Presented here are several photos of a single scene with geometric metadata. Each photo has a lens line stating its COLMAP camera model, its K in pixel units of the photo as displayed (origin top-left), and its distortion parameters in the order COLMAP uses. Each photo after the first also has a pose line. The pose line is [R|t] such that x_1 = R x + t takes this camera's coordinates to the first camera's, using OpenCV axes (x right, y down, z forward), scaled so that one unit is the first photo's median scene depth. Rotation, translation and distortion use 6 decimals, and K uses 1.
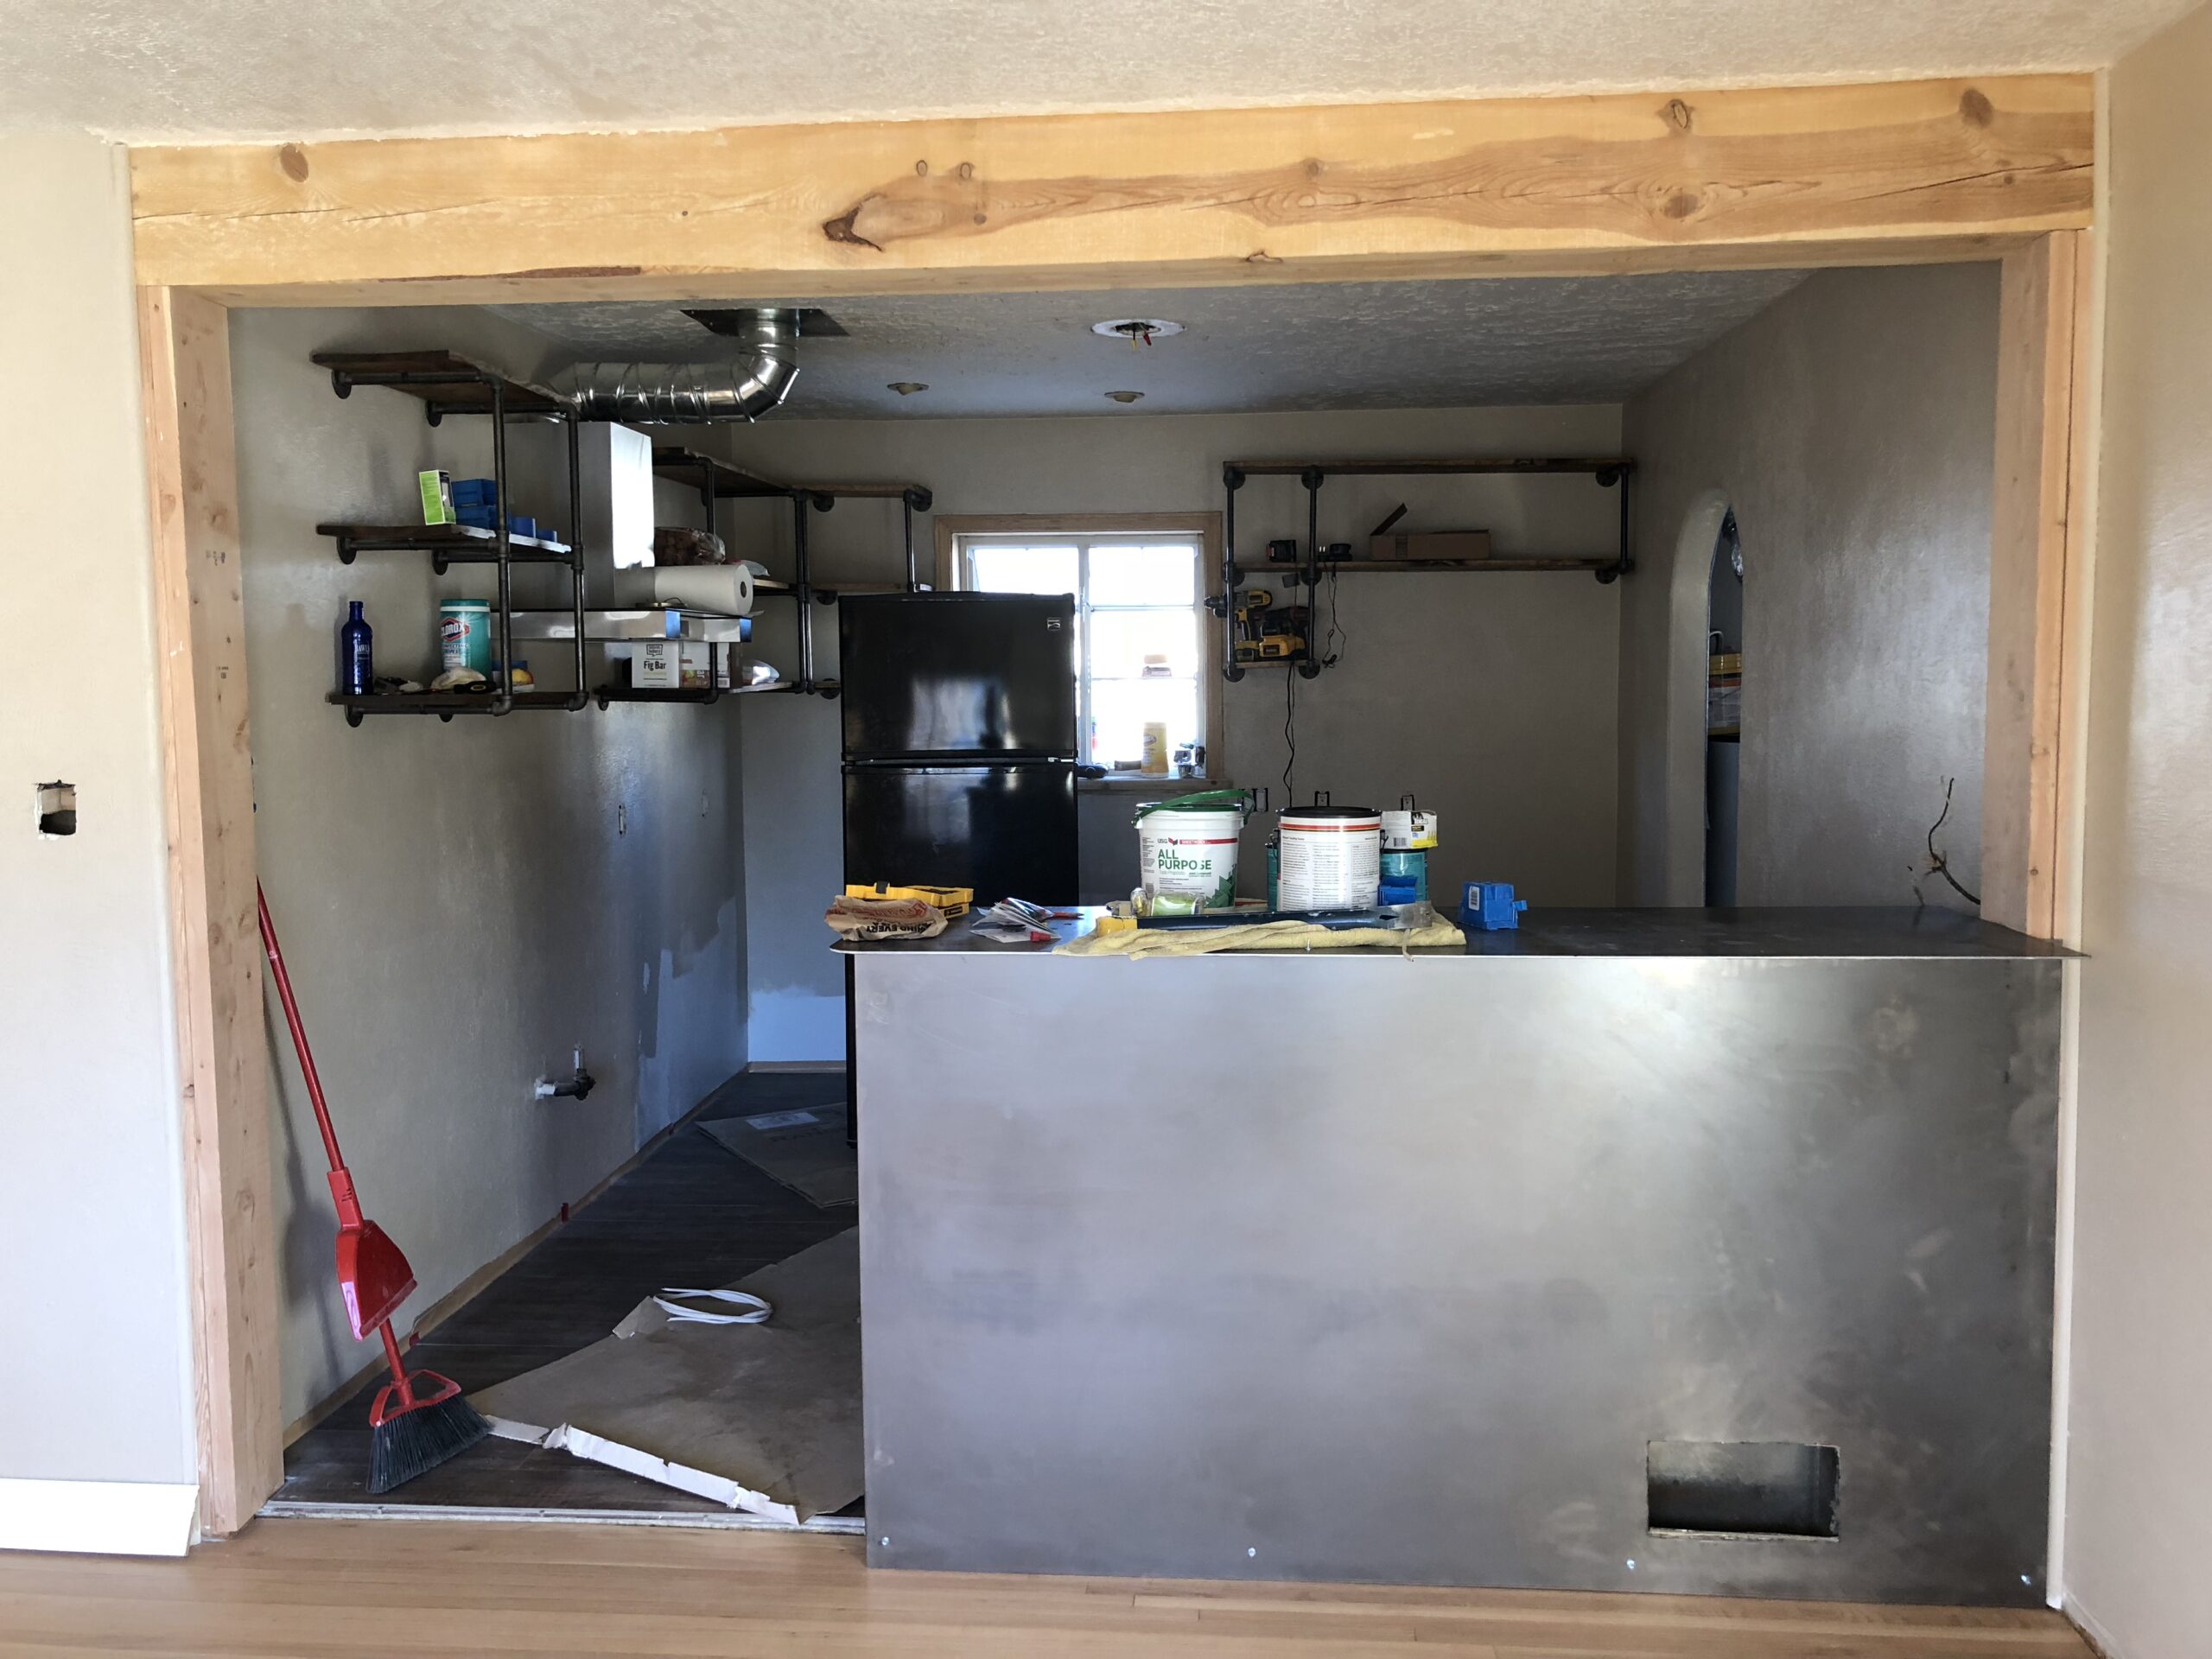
lens RADIAL K [[1831.2, 0, 1103.1], [0, 1831.2, 833.2], [0, 0, 1]] dist [0.030397, -0.027757]
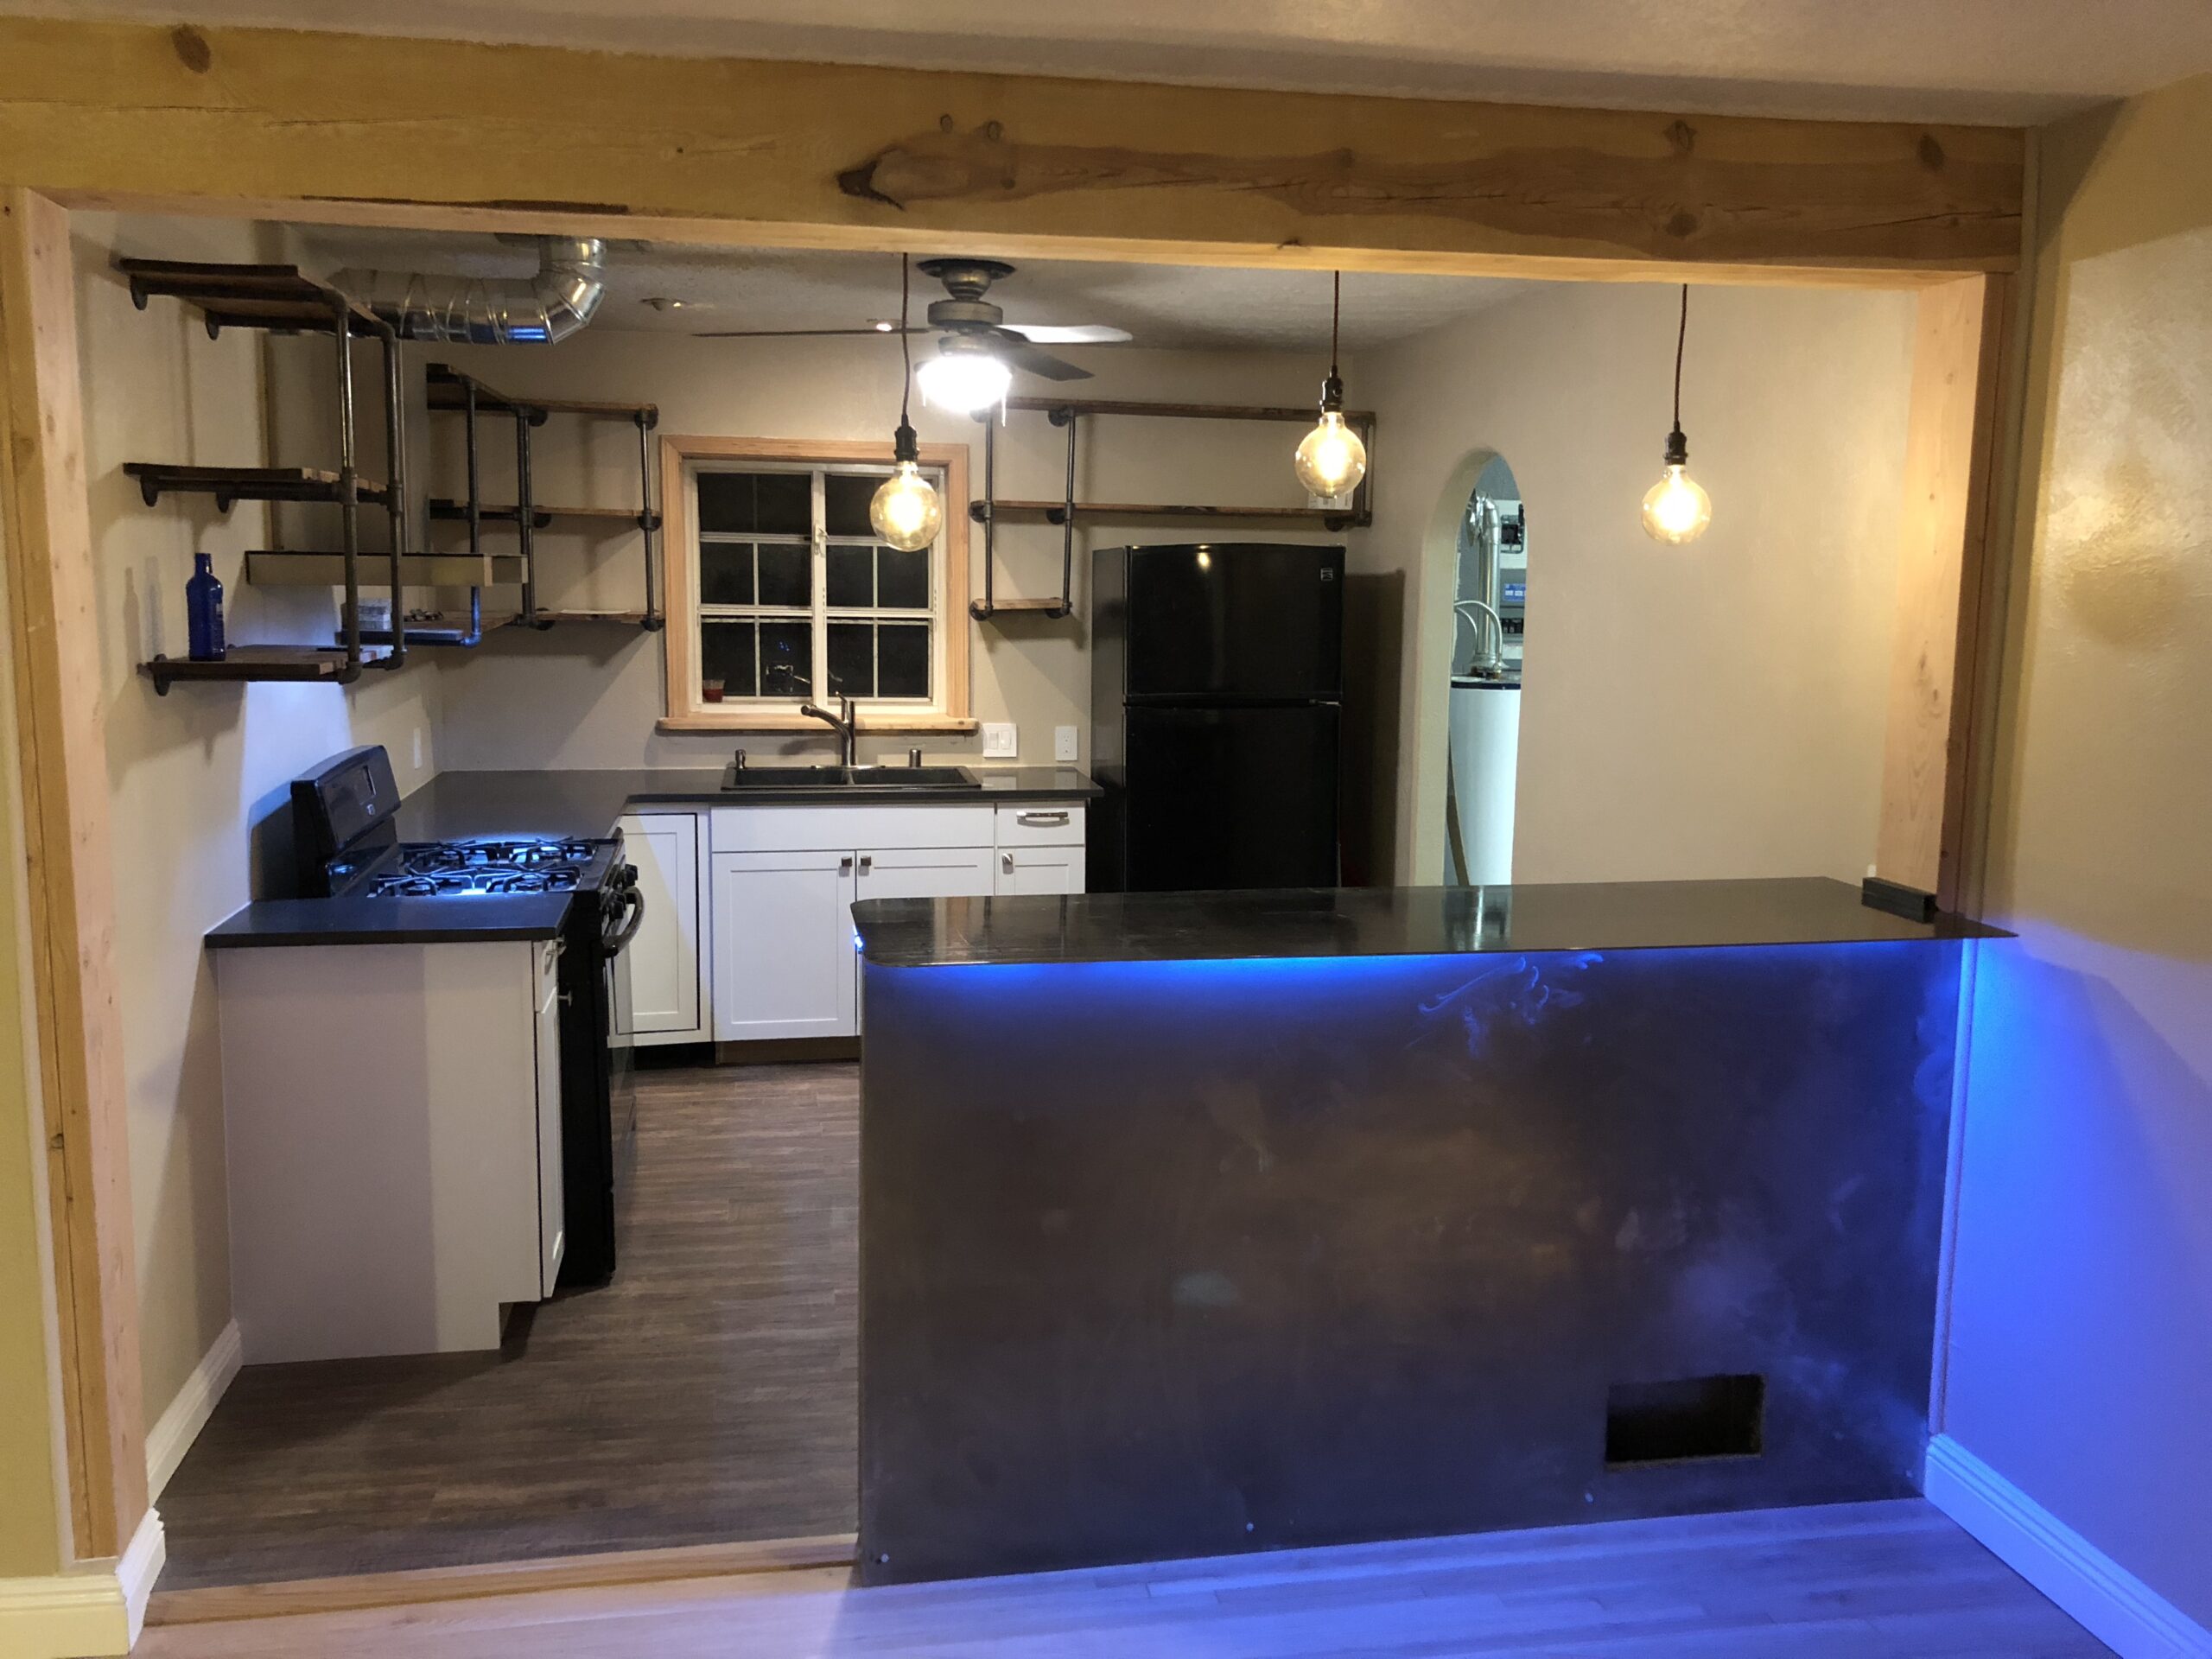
lens RADIAL K [[1831.2, 0, 1097.3], [0, 1831.2, 828.4], [0, 0, 1]] dist [0.030397, -0.027757]
pose [[0.964795, -0.016909, 0.262457, -0.275562], [0.002223, 0.998420, 0.056154, -0.056753], [-0.262992, -0.053594, 0.963308, 0.061965]]
